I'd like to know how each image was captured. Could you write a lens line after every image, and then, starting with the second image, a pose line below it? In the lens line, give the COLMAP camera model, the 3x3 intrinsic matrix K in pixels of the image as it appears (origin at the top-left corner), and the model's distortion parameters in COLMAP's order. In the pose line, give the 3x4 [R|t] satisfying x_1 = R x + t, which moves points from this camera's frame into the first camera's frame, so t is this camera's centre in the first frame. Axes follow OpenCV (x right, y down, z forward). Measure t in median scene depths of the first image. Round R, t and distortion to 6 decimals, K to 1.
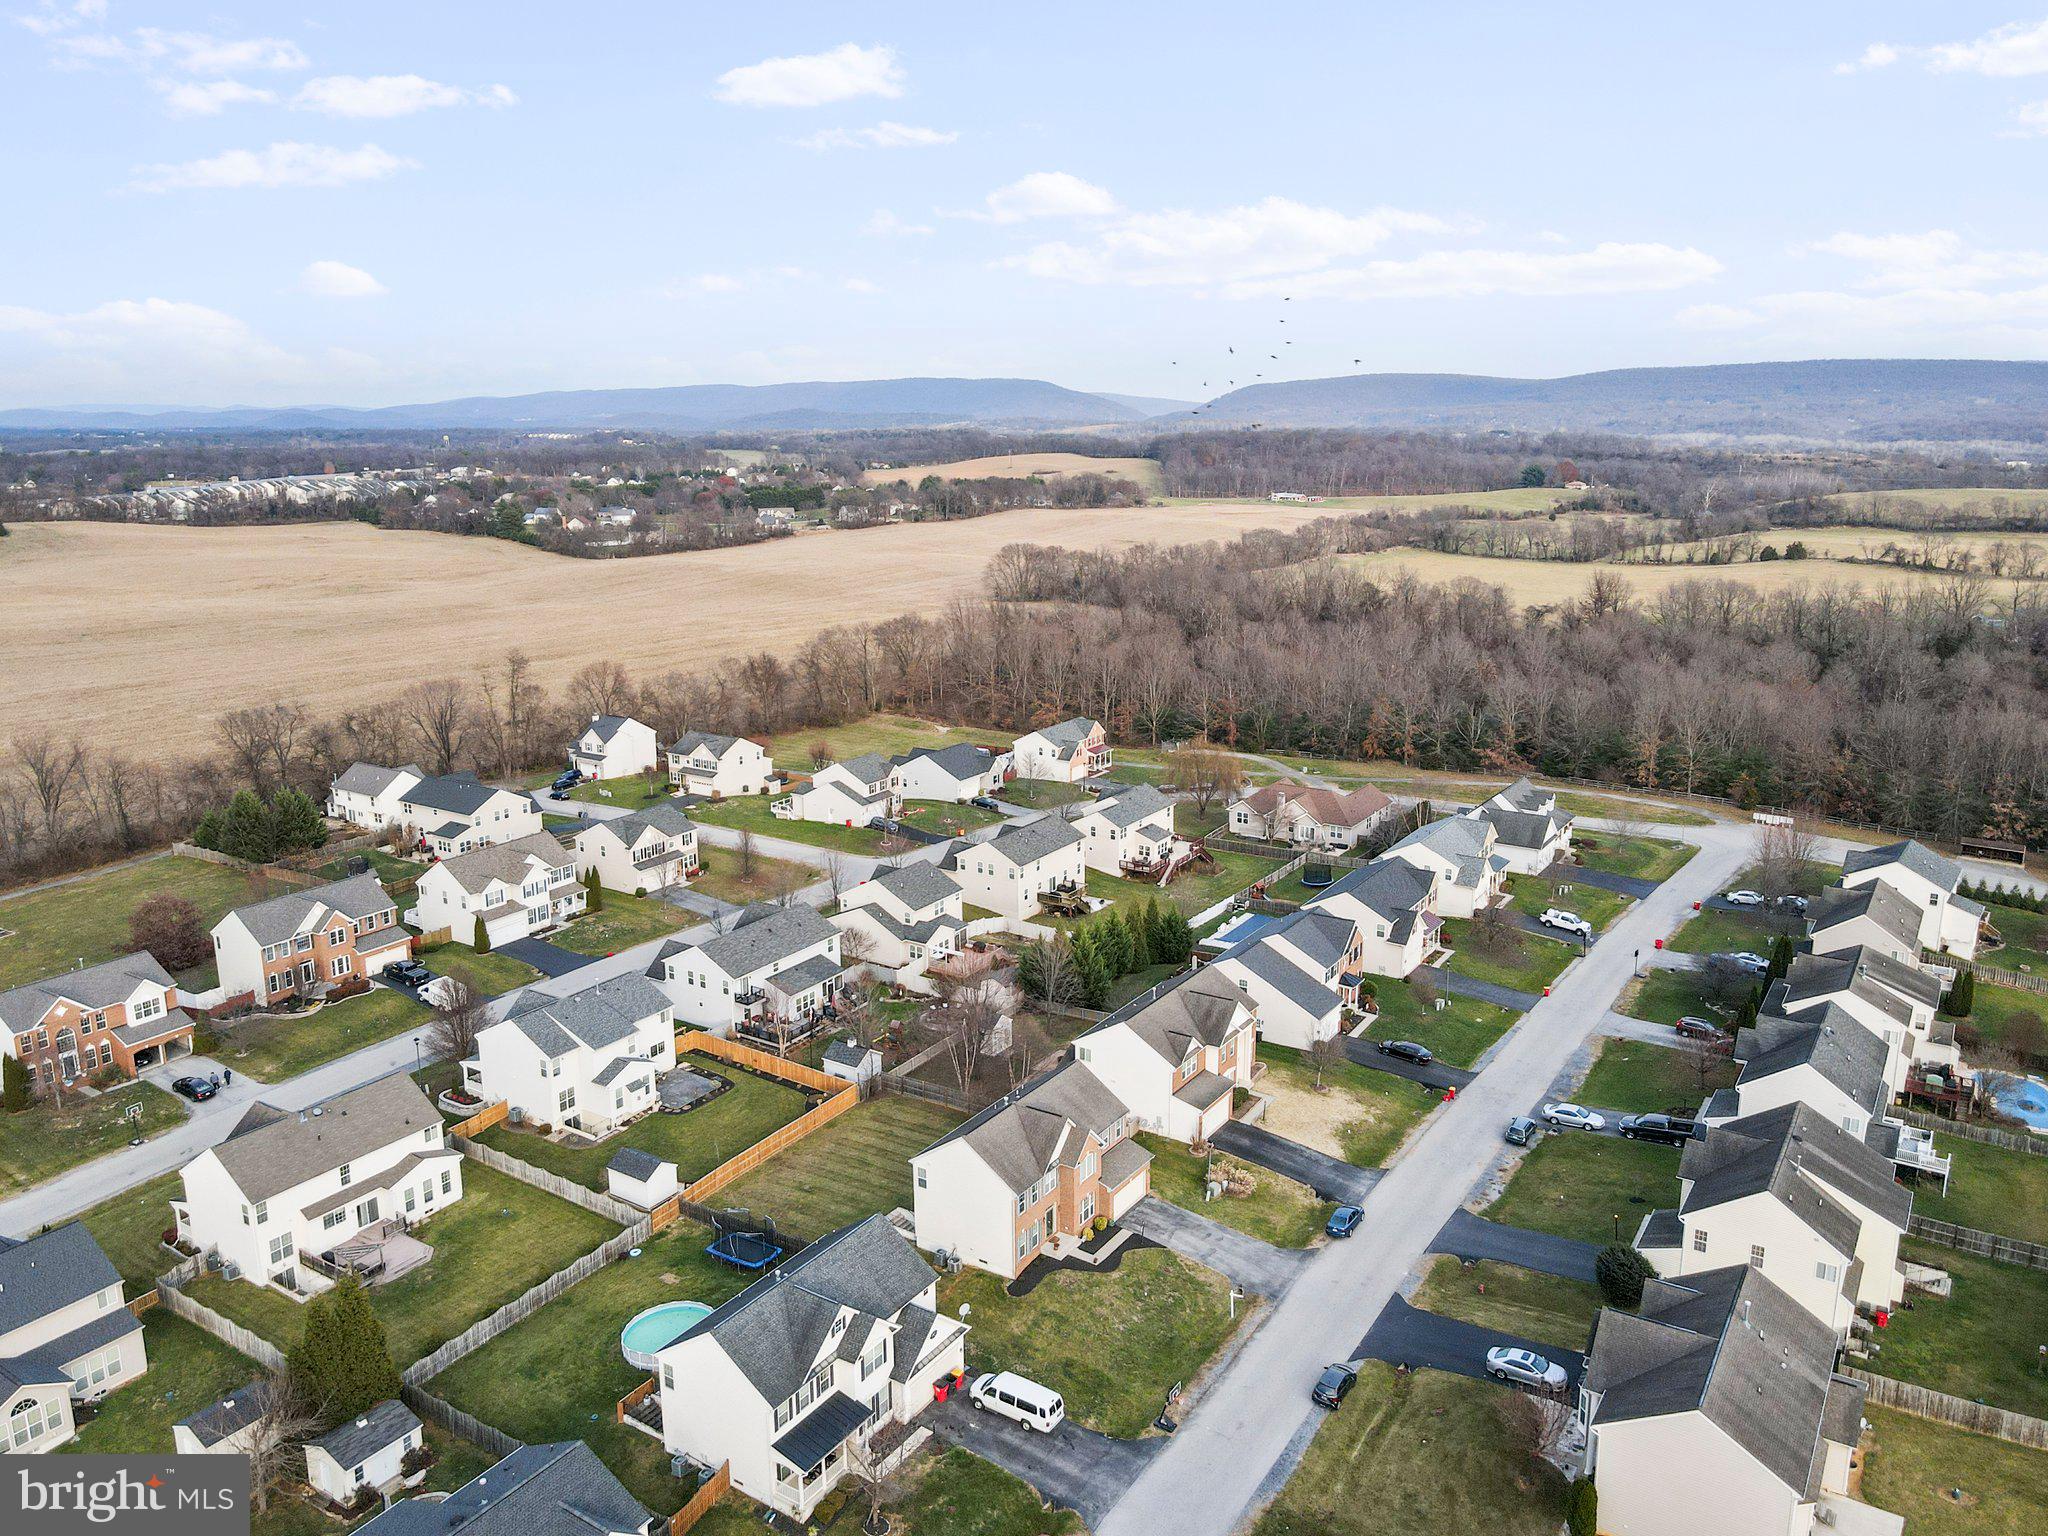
lens RADIAL K [[1504.0, 0, 1024.3], [0, 1504.0, 756.5], [0, 0, 1]] dist [-0.000385, 0.028659]
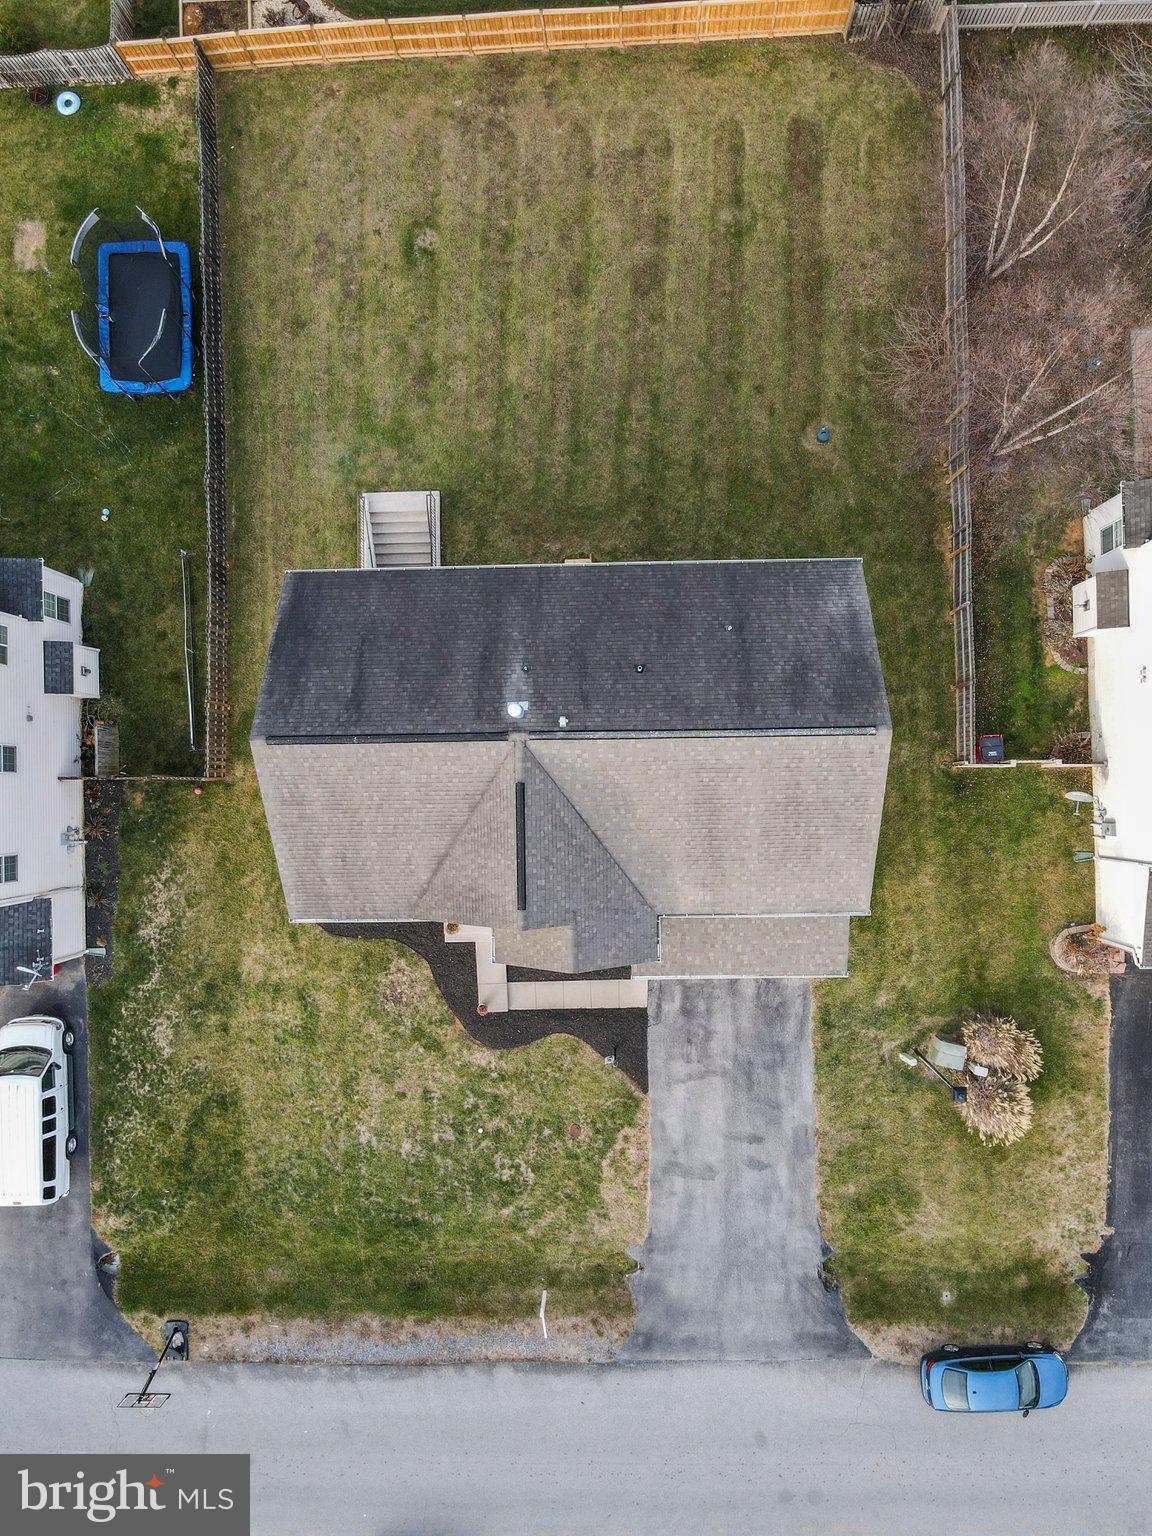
lens RADIAL K [[1121.8, 0, 586.1], [0, 1121.8, 770.8], [0, 0, 1]] dist [0.021488, -0.003865]
pose [[0.566098, 0.824037, -0.022252, 0.008471], [-0.157141, 0.134373, 0.978392, -0.008280], [0.809221, -0.550369, 0.205559, 0.640252]]
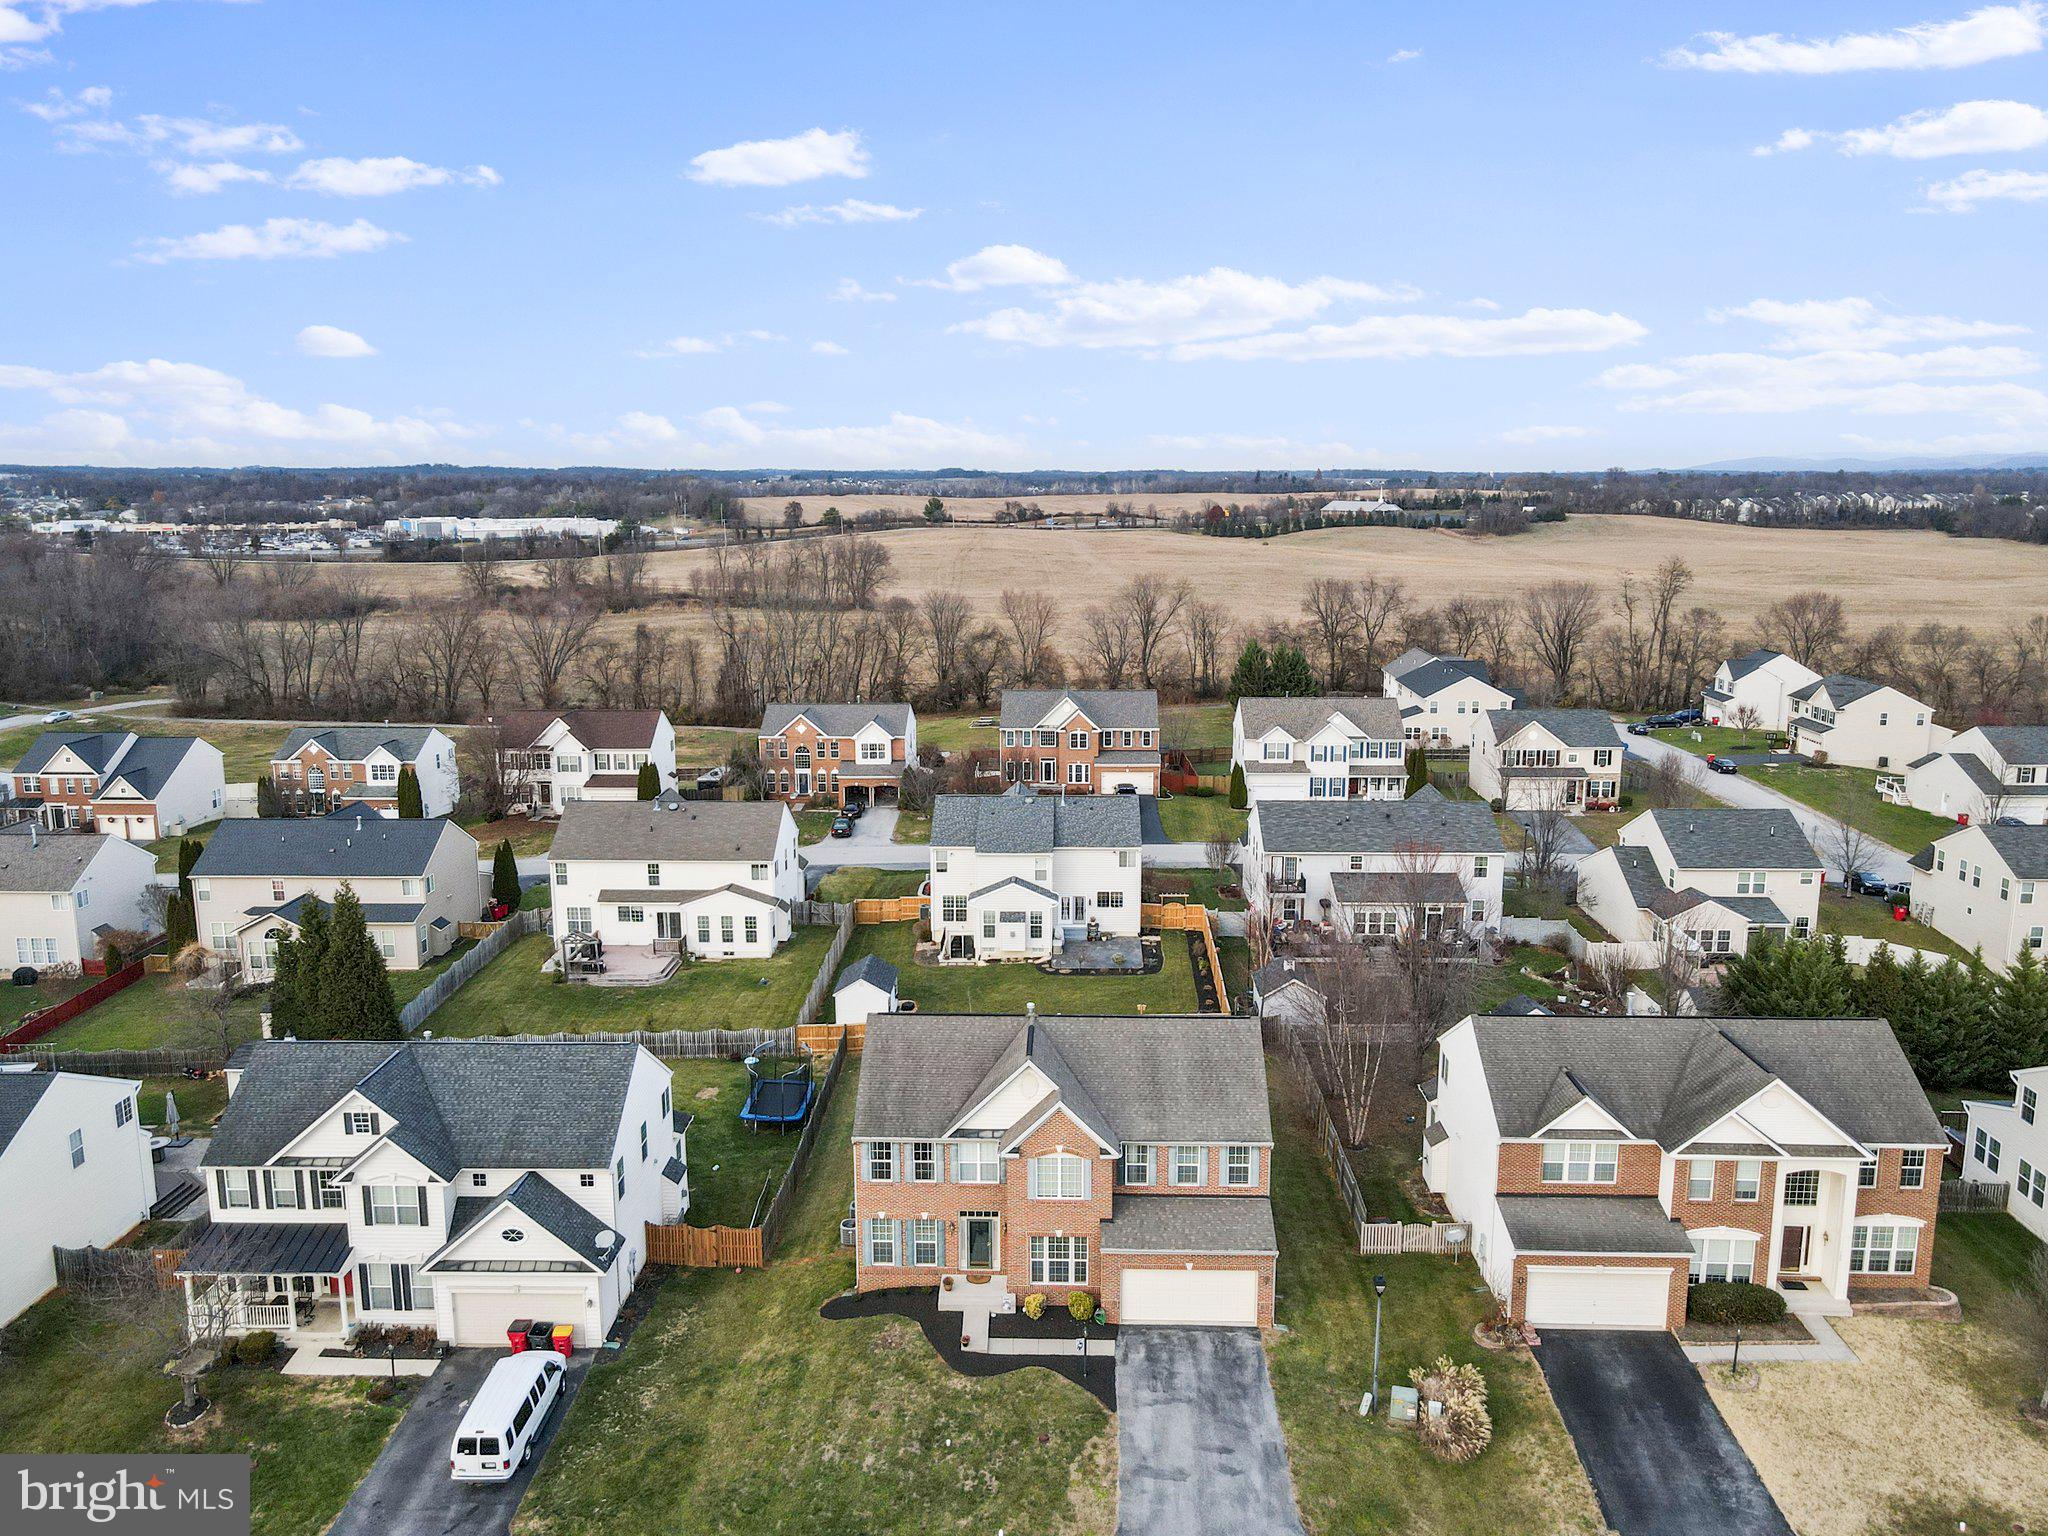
lens RADIAL K [[1514.6, 0, 1028.2], [0, 1514.6, 764.5], [0, 0, 1]] dist [0.009904, 0.008405]
pose [[0.524247, 0.168975, -0.834633, 0.288392], [-0.191643, 0.978384, 0.077704, 0.066512], [0.829721, 0.119215, 0.545298, 0.462290]]
